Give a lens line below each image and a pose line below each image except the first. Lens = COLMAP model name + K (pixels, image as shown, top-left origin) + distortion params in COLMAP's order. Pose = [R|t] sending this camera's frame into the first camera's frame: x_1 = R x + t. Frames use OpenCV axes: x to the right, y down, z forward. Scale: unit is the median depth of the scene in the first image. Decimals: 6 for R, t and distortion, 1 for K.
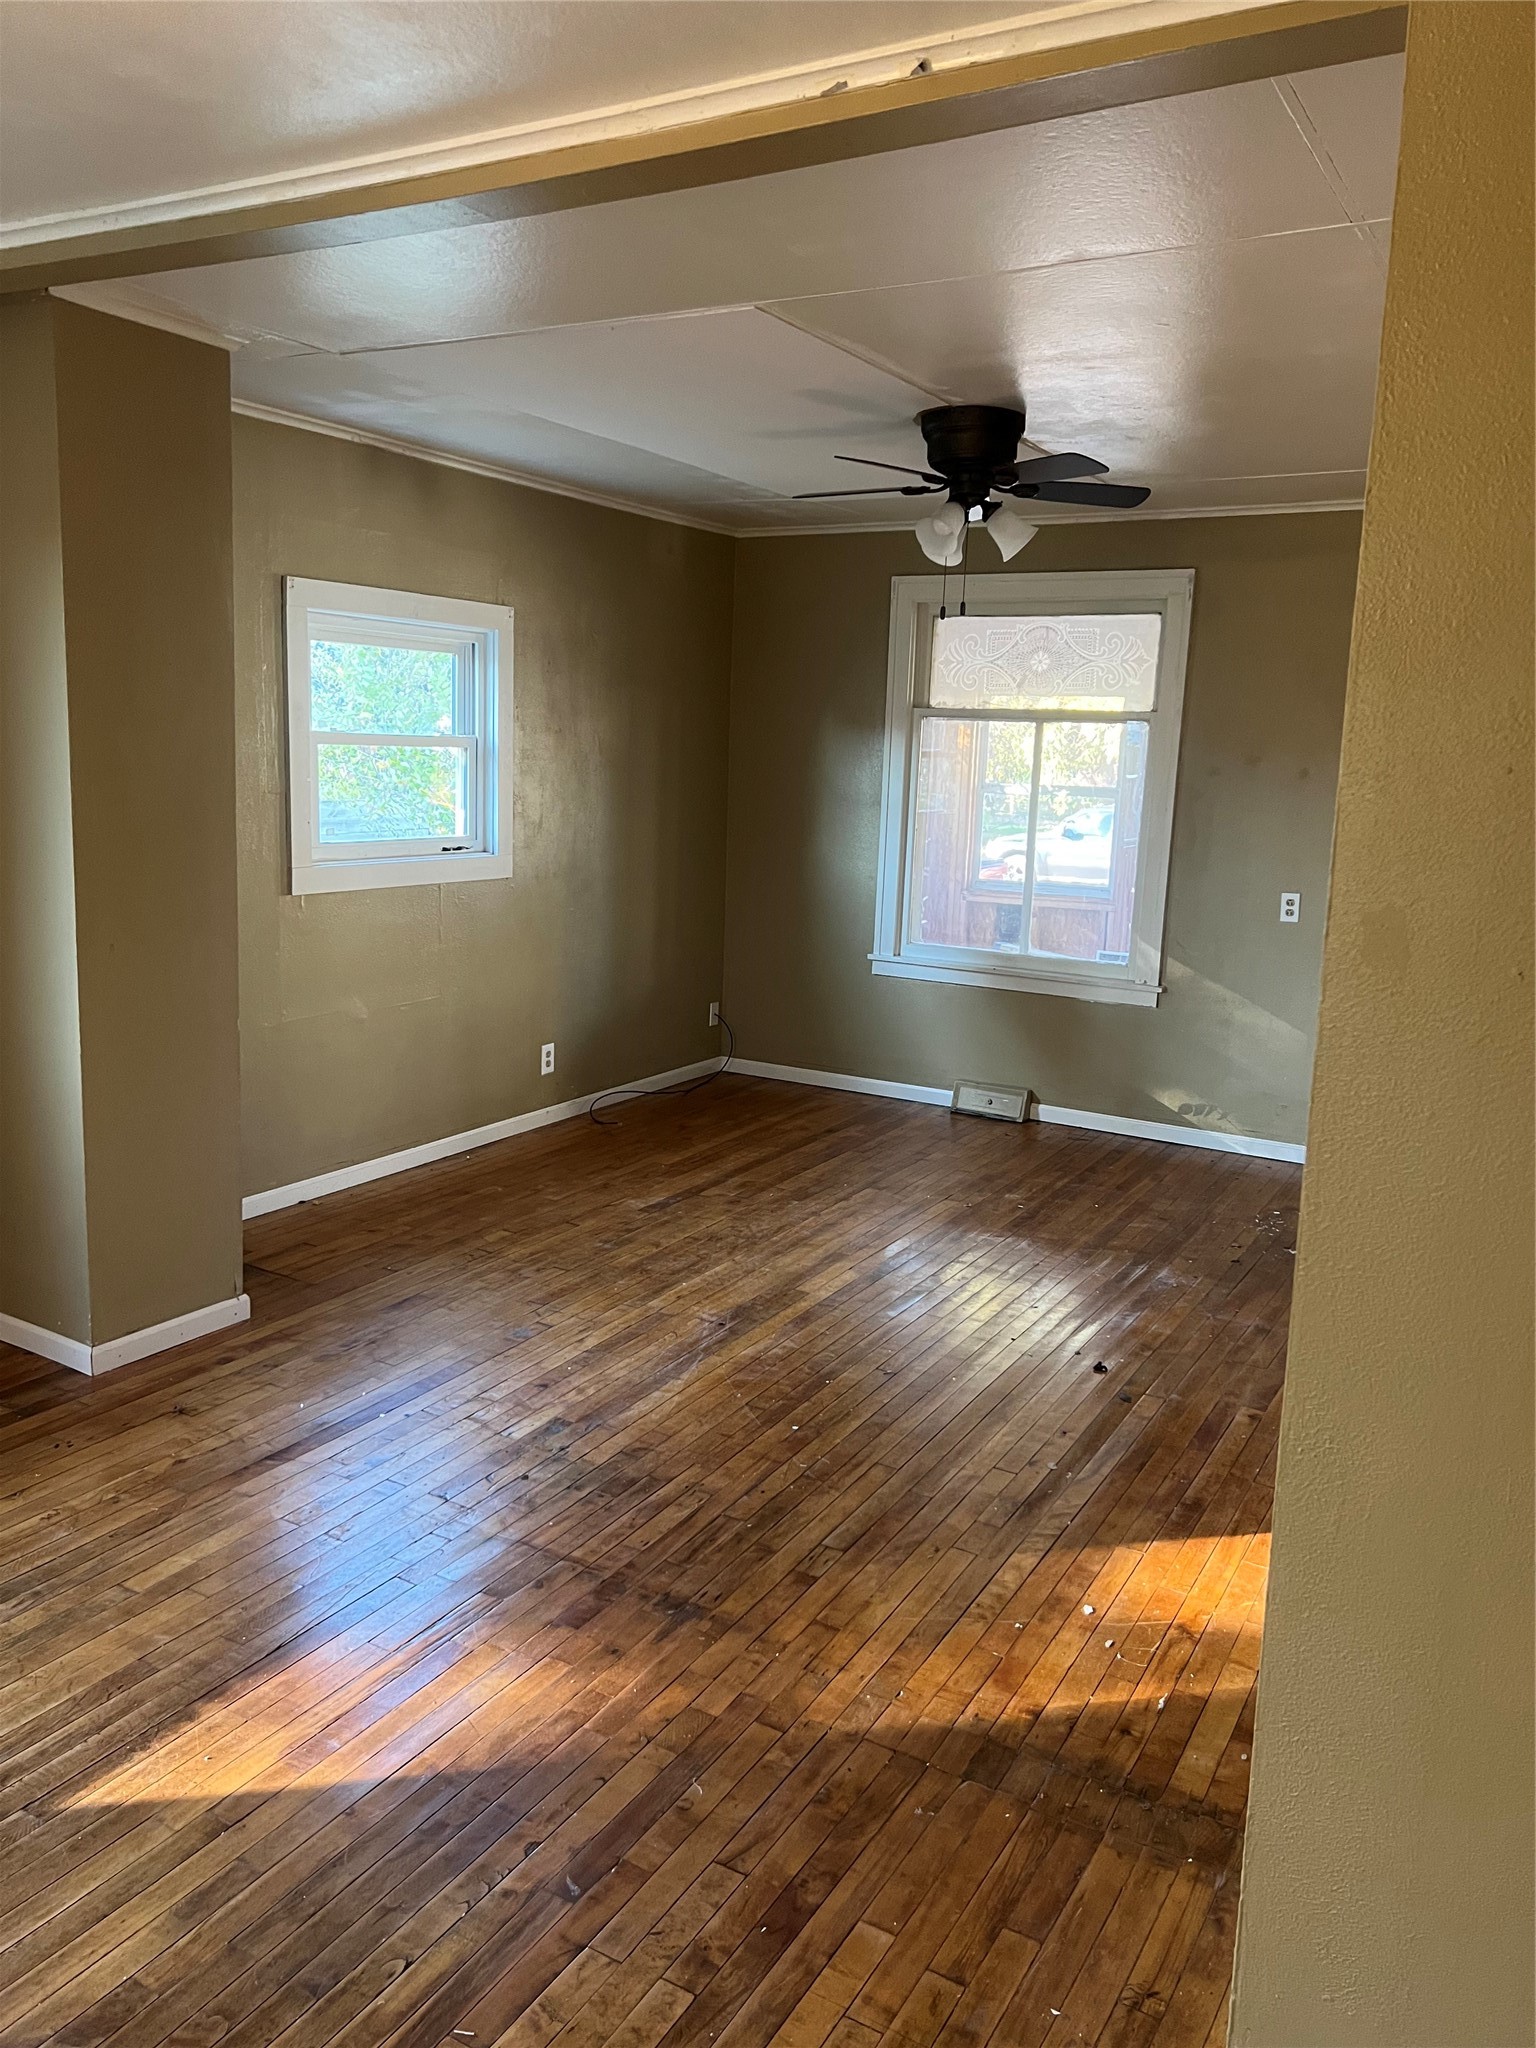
lens RADIAL K [[1553.5, 0, 765.1], [0, 1553.5, 1021.2], [0, 0, 1]] dist [0.032366, -0.053319]
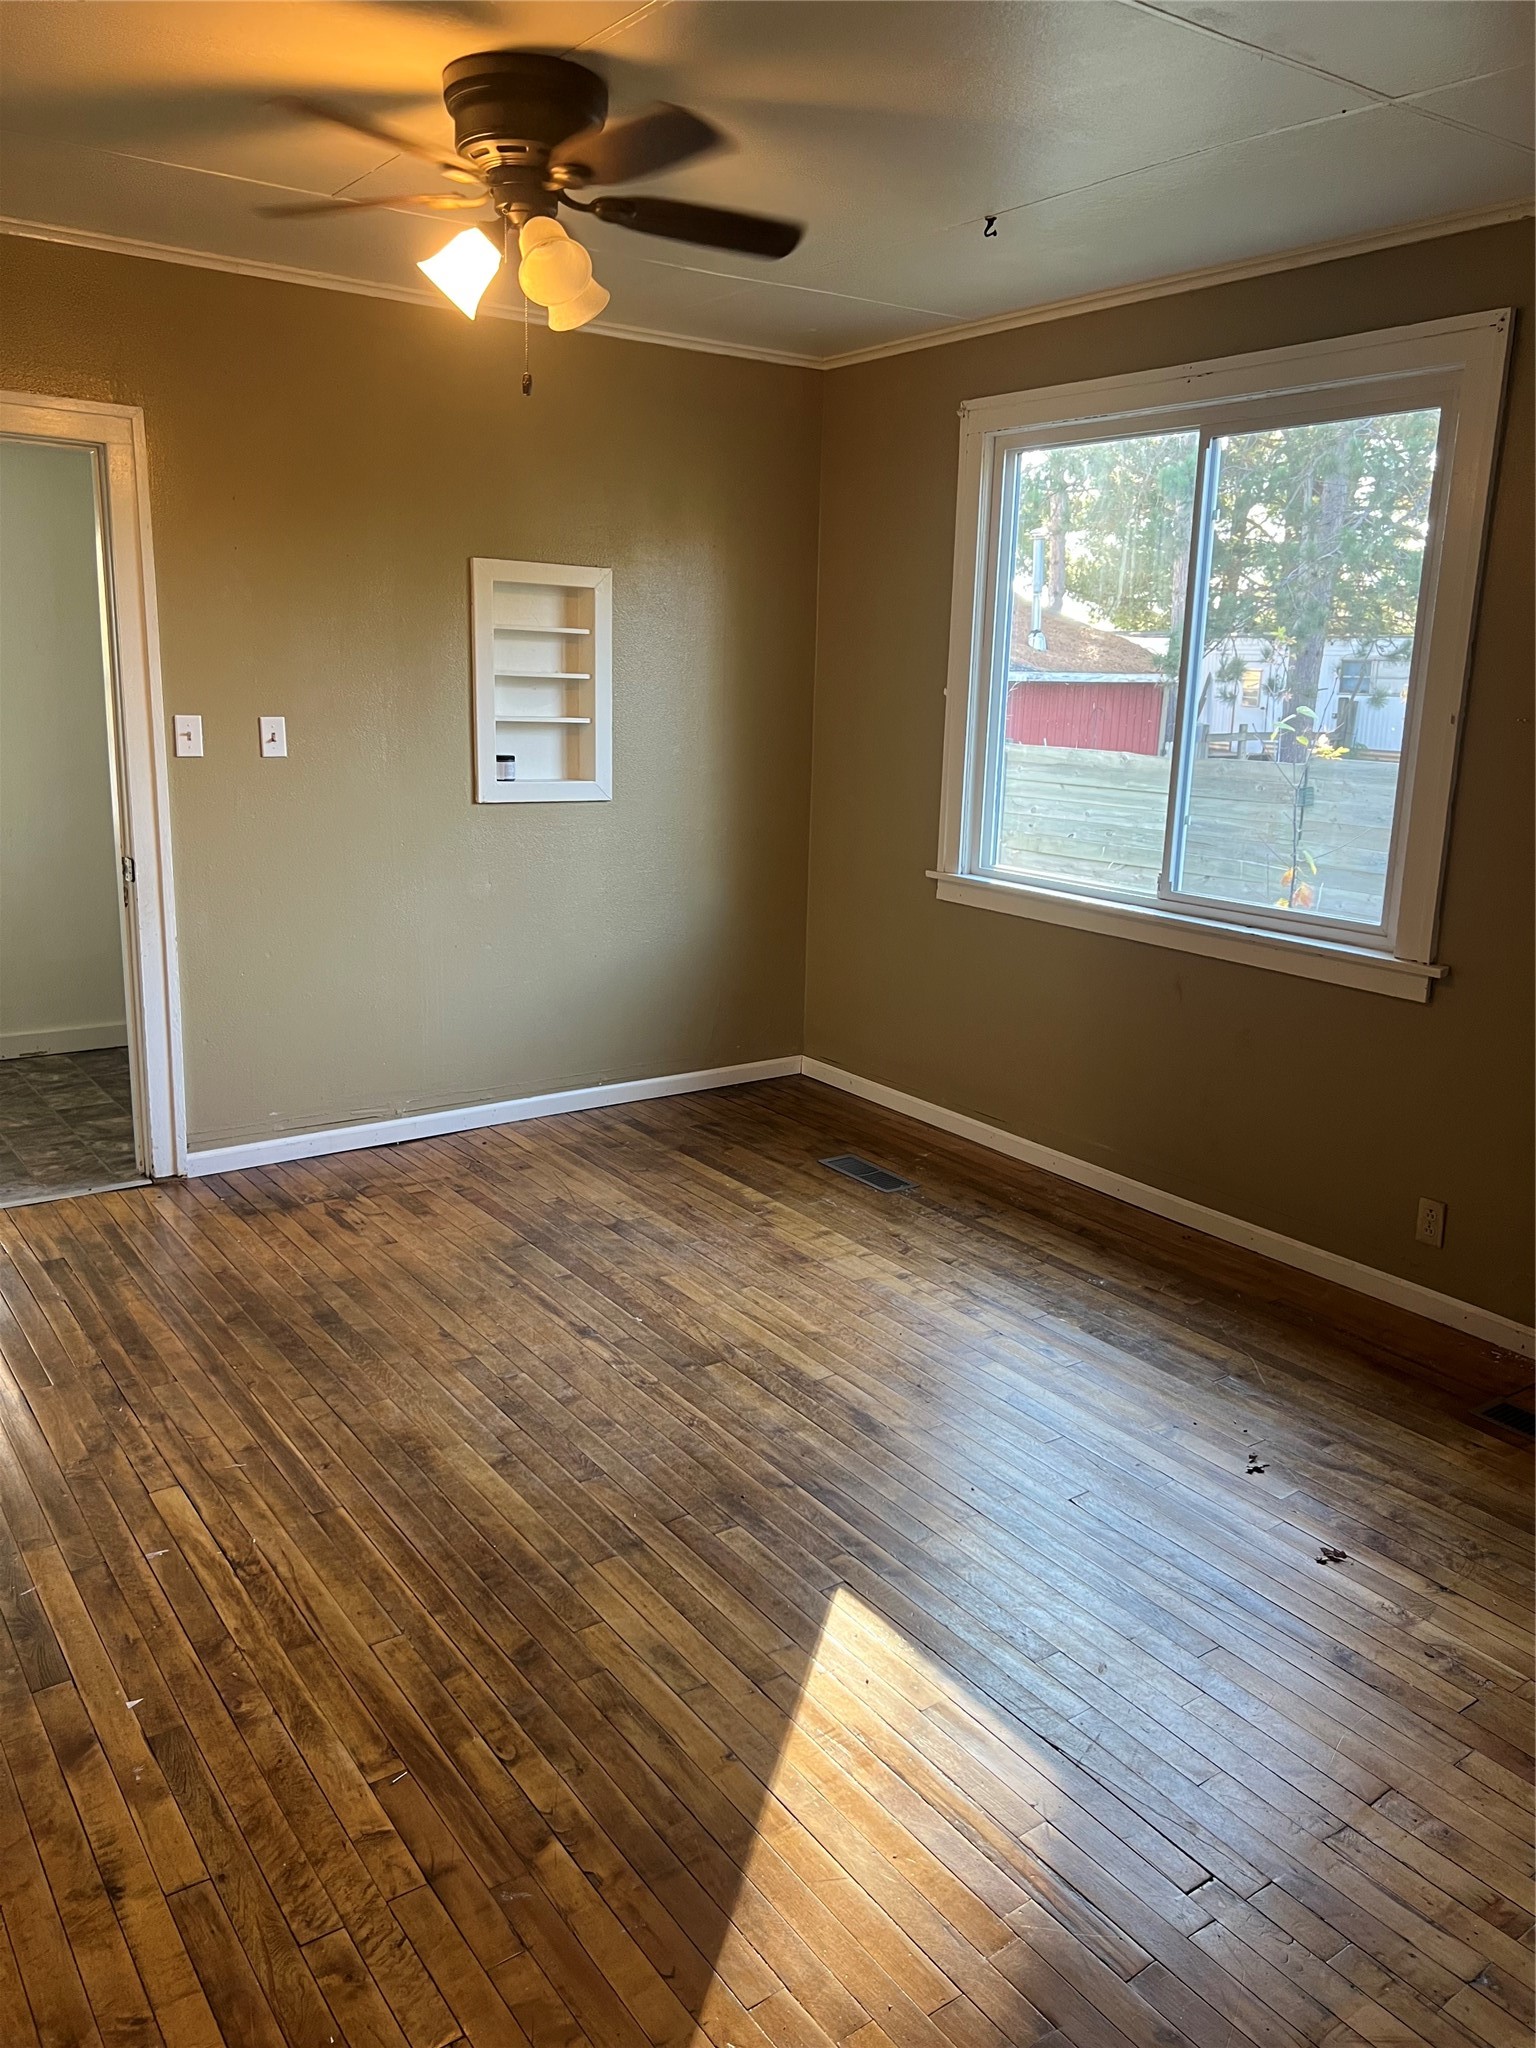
lens RADIAL K [[1553.5, 0, 776.9], [0, 1553.5, 1011.8], [0, 0, 1]] dist [0.032366, -0.053319]
pose [[-0.414926, 0.157555, -0.896110, 0.451299], [-0.204333, 0.943599, 0.260517, -0.161819], [0.886614, 0.291200, -0.359330, 1.089512]]
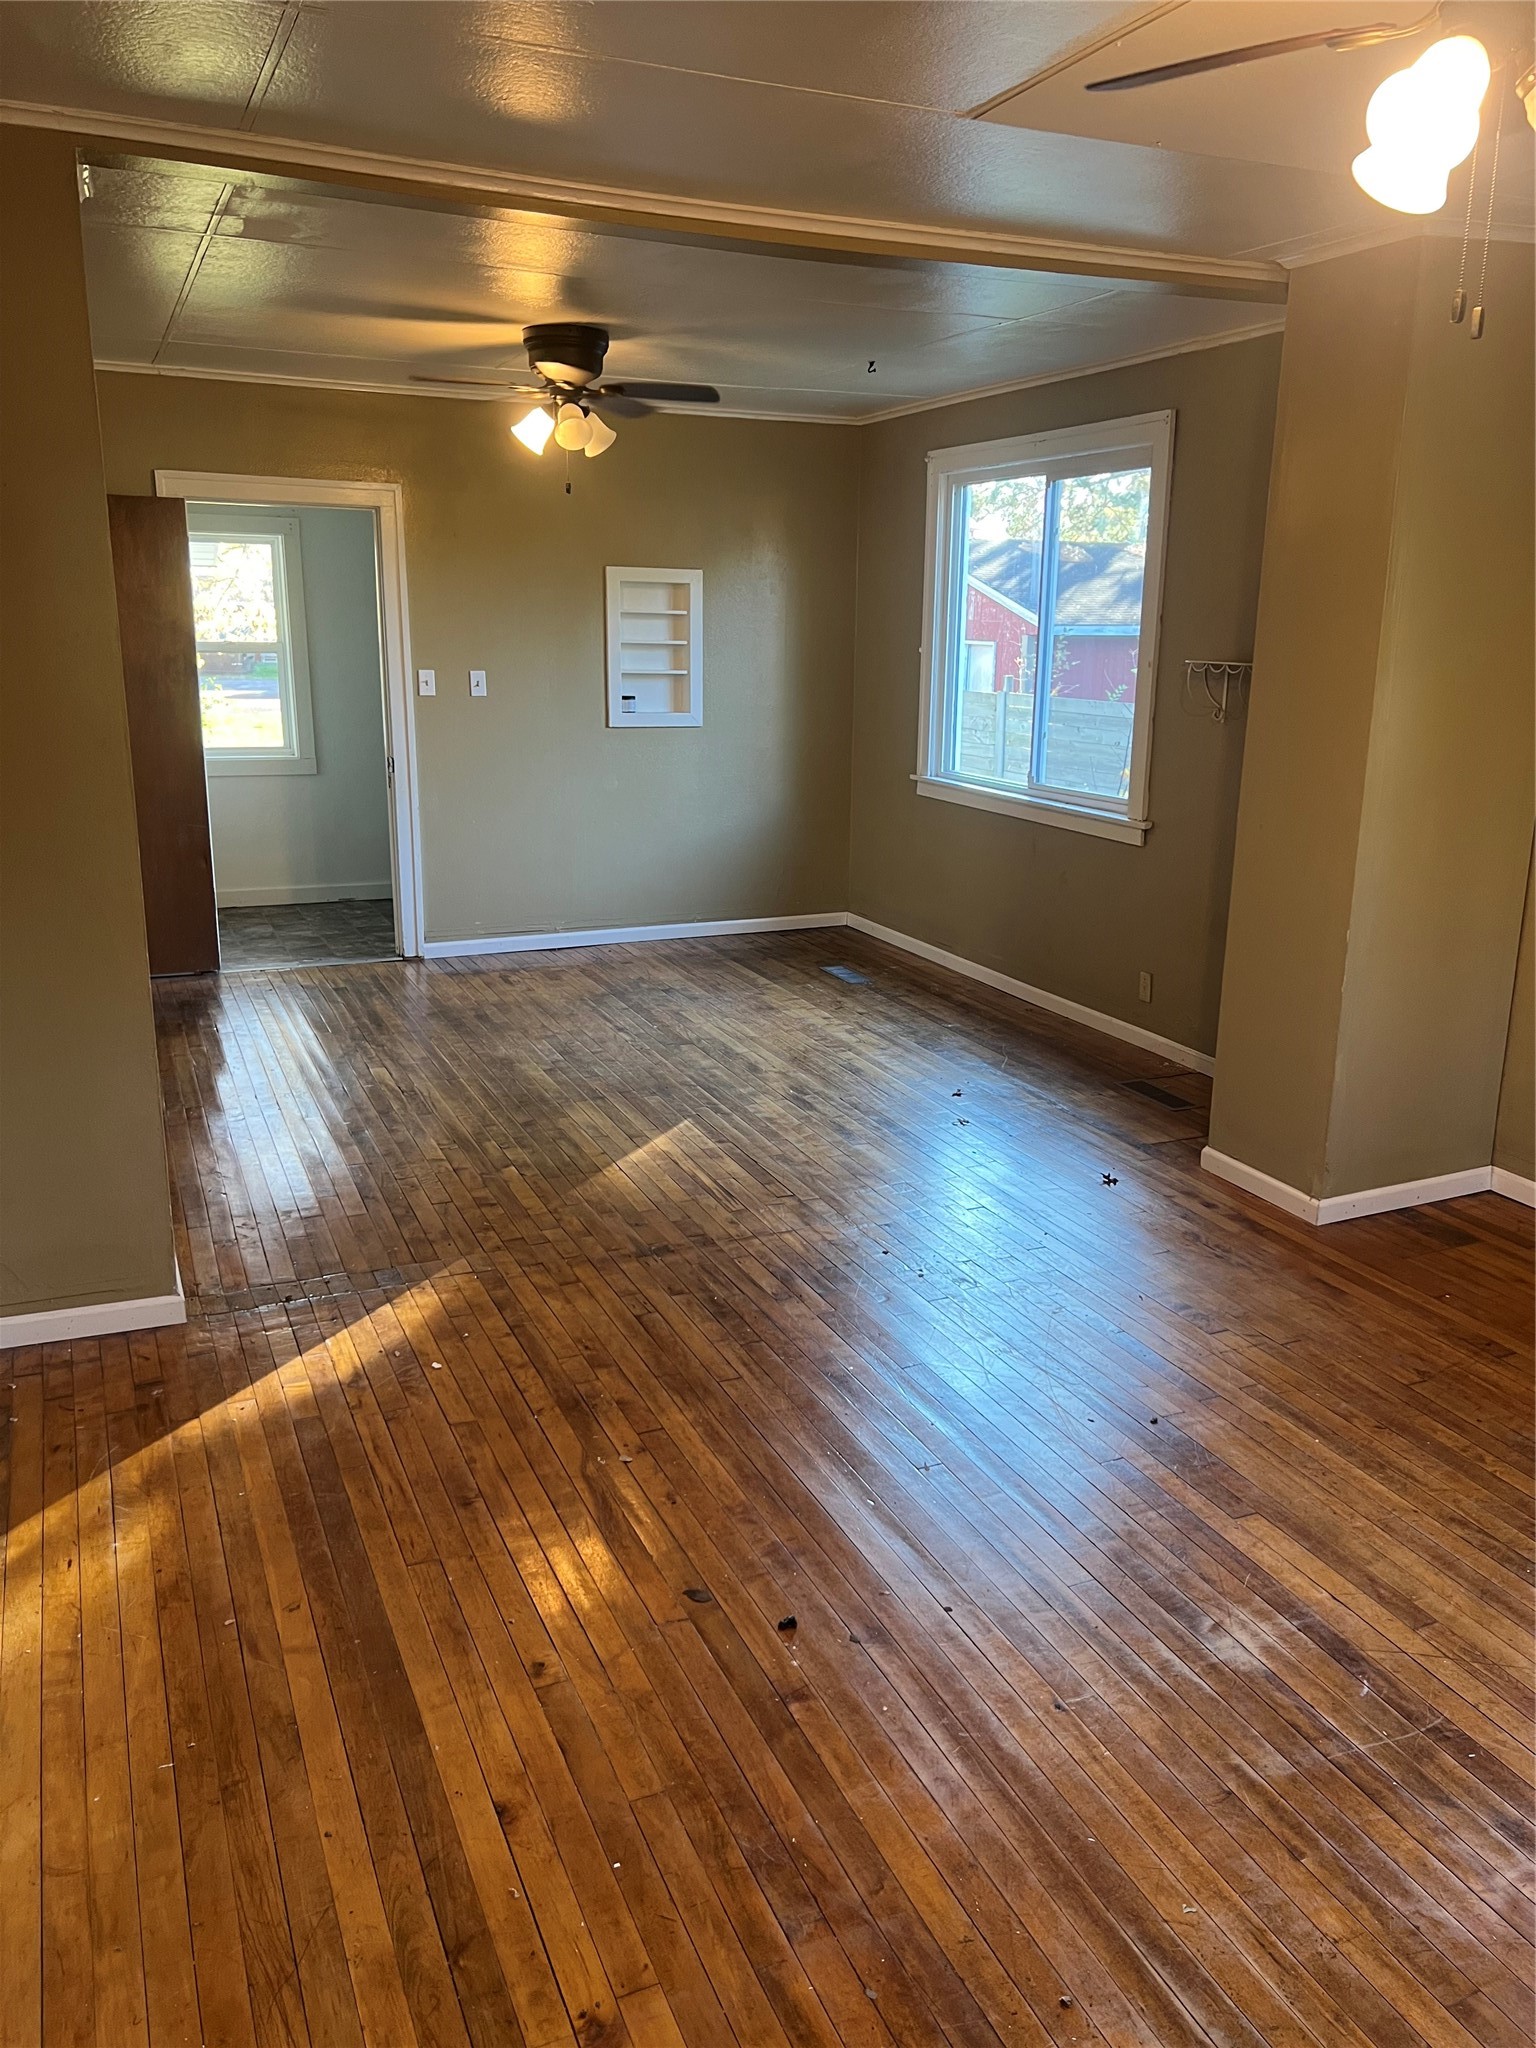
lens RADIAL K [[1553.5, 0, 771.5], [0, 1553.5, 1026.1], [0, 0, 1]] dist [0.032366, -0.053319]
pose [[-0.594603, 0.165895, -0.786719, 1.046277], [-0.176912, 0.927506, 0.329293, -0.320661], [0.784315, 0.334979, -0.522149, 1.928174]]
